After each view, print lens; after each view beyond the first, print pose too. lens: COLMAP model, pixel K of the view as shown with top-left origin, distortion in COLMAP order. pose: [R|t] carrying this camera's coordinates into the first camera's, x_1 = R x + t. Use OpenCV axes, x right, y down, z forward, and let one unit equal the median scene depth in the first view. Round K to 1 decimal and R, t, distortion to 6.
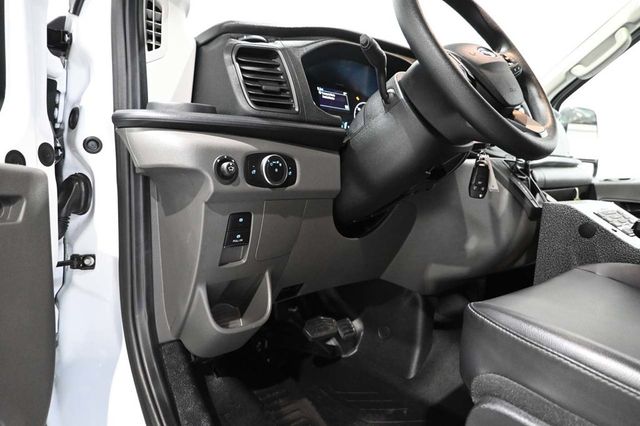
lens RADIAL K [[439.6, 0, 320.2], [0, 439.6, 207.3], [0, 0, 1]] dist [0.005536, 0.001266]
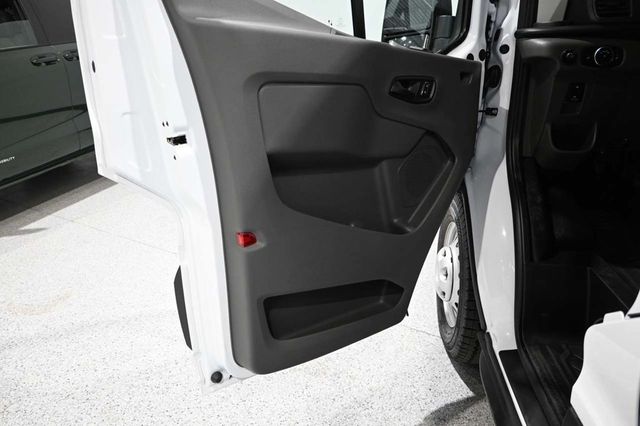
lens RADIAL K [[439.6, 0, 320.2], [0, 439.6, 207.3], [0, 0, 1]] dist [0.005536, 0.001266]
pose [[0.638651, 0.196112, -0.744086, 0.527779], [-0.047010, 0.975116, 0.216654, 0.151131], [0.768059, -0.103386, 0.631978, -0.890831]]
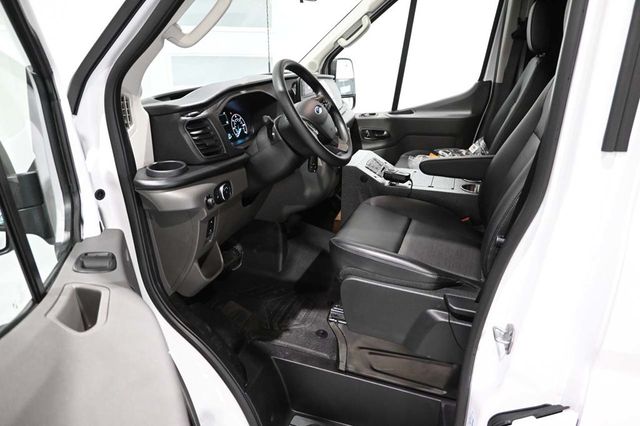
lens RADIAL K [[439.6, 0, 320.2], [0, 439.6, 207.3], [0, 0, 1]] dist [0.005536, 0.001266]
pose [[0.869448, -0.215475, 0.444556, -0.535395], [0.093896, 0.955541, 0.279509, -0.454710], [-0.485019, -0.201277, 0.851026, -0.692841]]
